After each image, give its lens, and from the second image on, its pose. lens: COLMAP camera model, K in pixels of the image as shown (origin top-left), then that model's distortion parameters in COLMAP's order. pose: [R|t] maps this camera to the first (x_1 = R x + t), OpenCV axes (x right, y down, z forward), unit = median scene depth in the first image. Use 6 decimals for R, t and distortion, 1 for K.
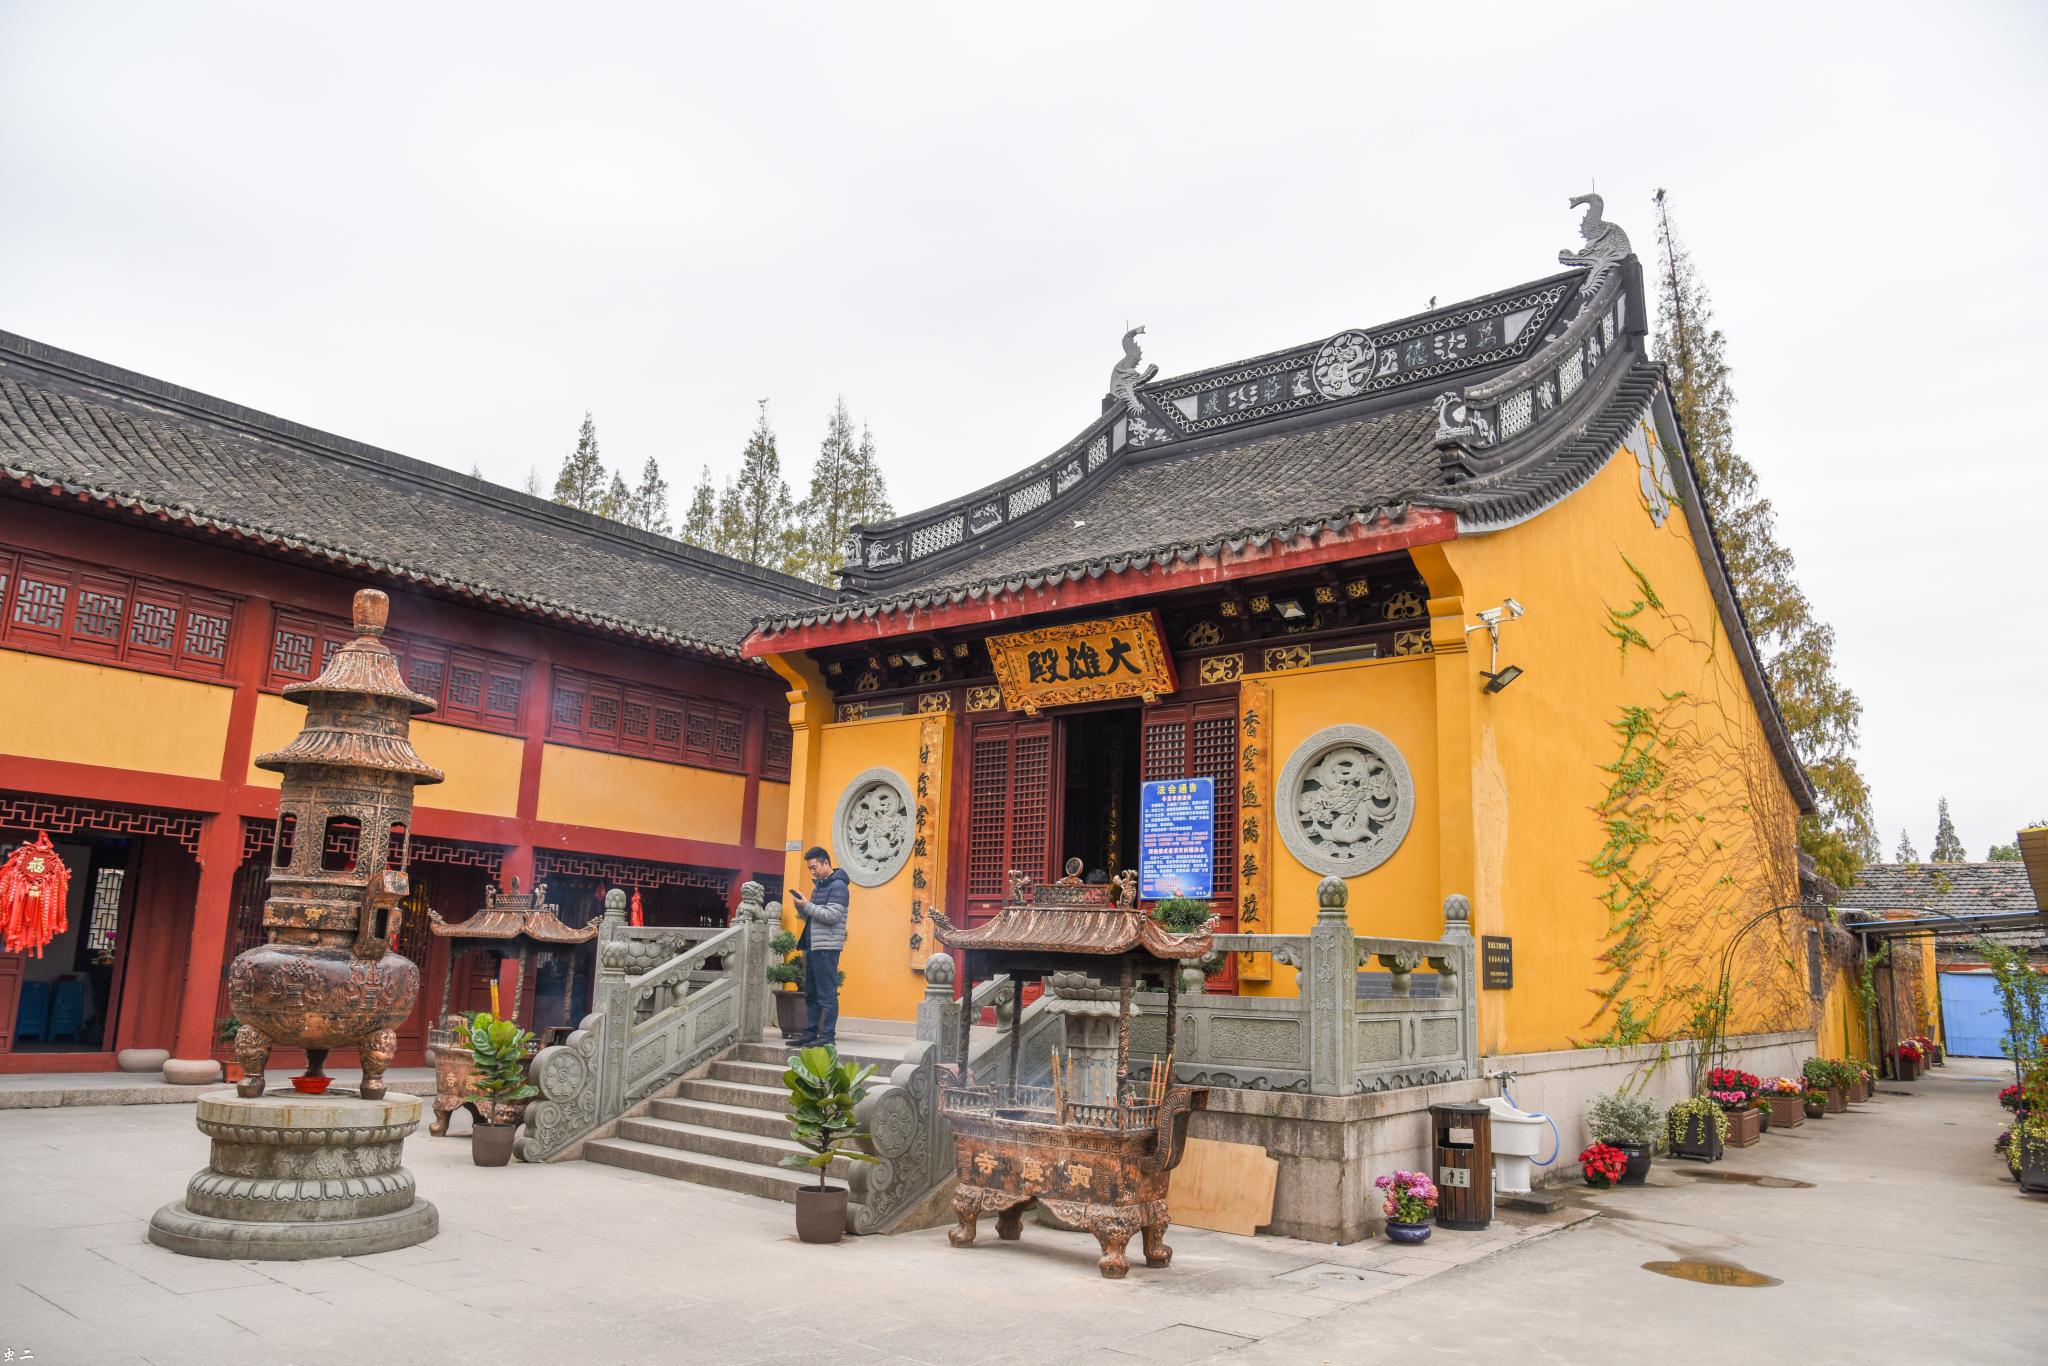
lens RADIAL K [[1437.8, 0, 1036.7], [0, 1437.8, 685.6], [0, 0, 1]] dist [-0.108613, 0.061554]
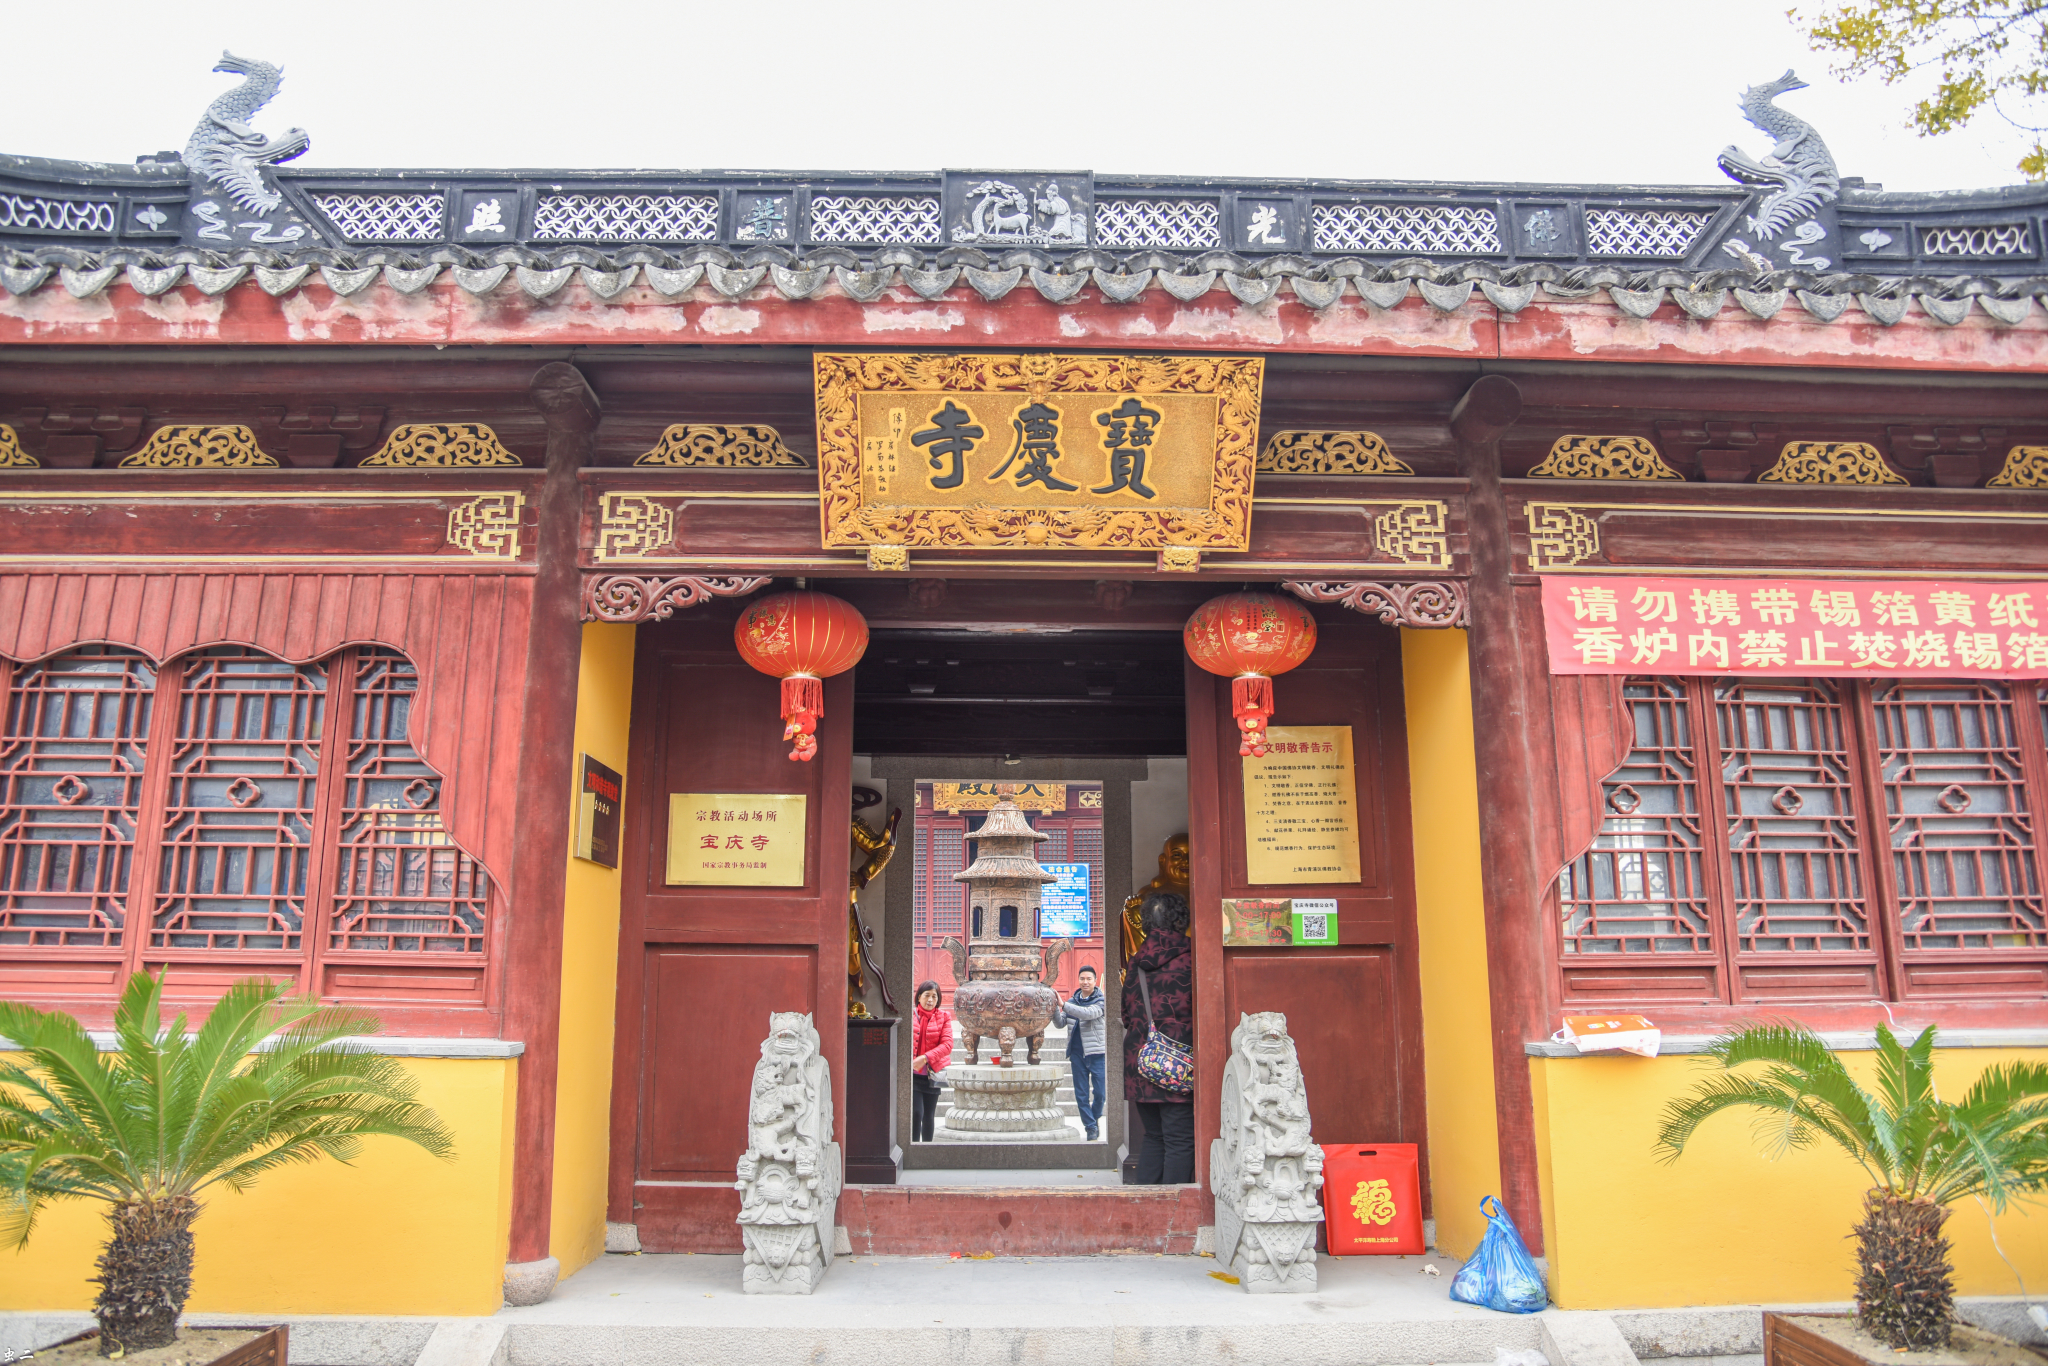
lens RADIAL K [[1437.8, 0, 1002.0], [0, 1437.8, 675.9], [0, 0, 1]] dist [-0.108613, 0.061554]
pose [[0.779646, 0.107877, 0.616859, -0.985430], [-0.102185, 0.993763, -0.044639, -0.067128], [-0.617827, -0.028231, 0.785807, -0.238964]]
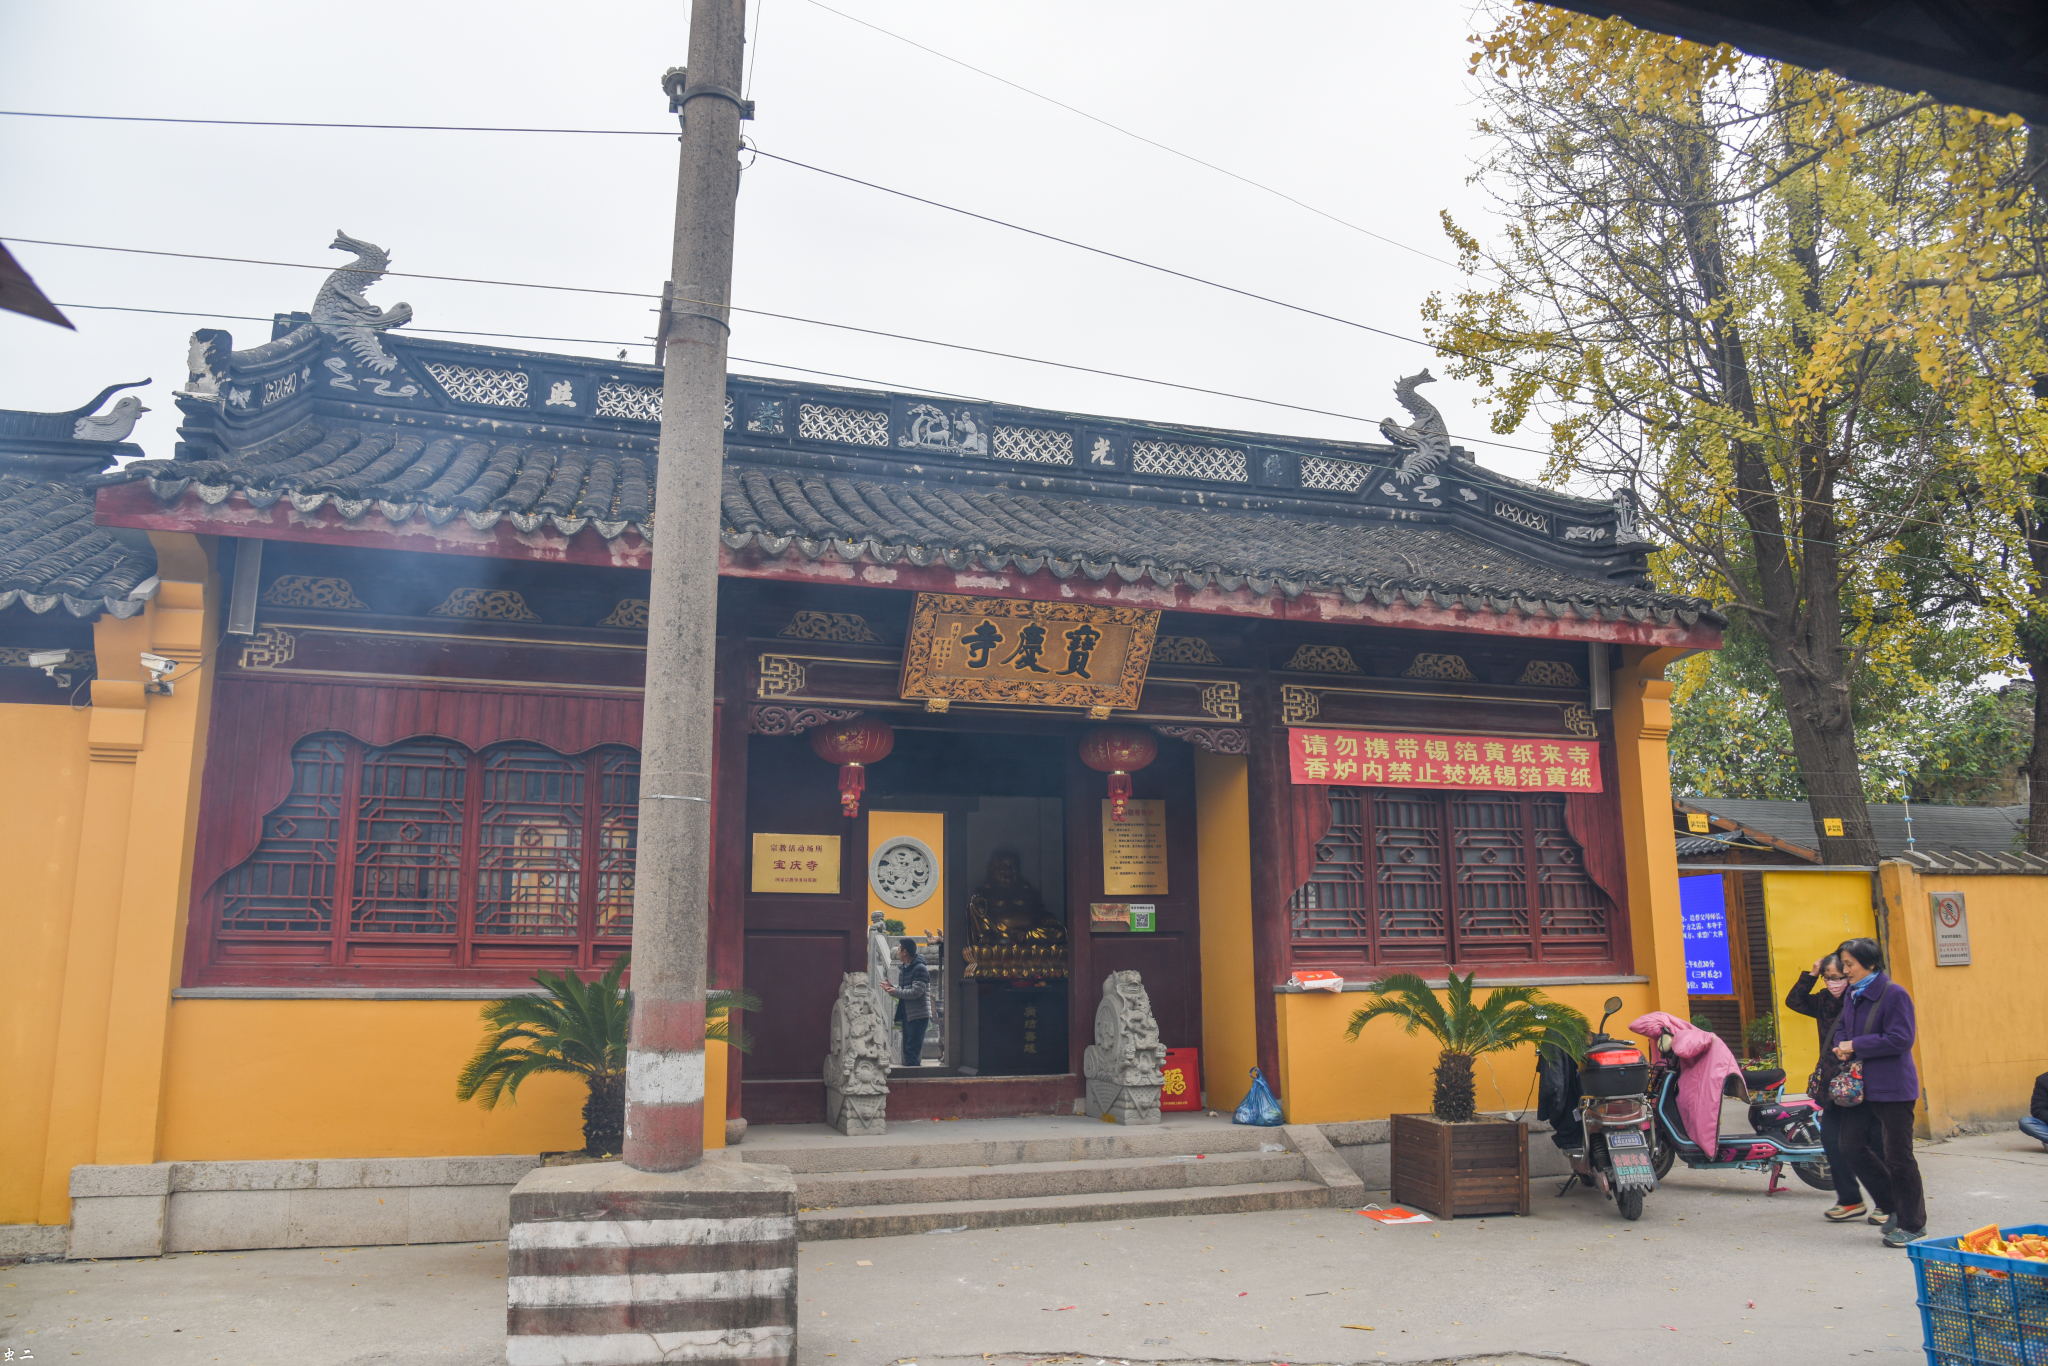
lens RADIAL K [[1437.8, 0, 1020.4], [0, 1437.8, 675.5], [0, 0, 1]] dist [-0.108613, 0.061554]
pose [[0.576125, 0.131072, 0.806784, -1.293733], [-0.139554, 0.988339, -0.060912, -0.092167], [-0.805360, -0.077497, 0.587698, -0.333827]]
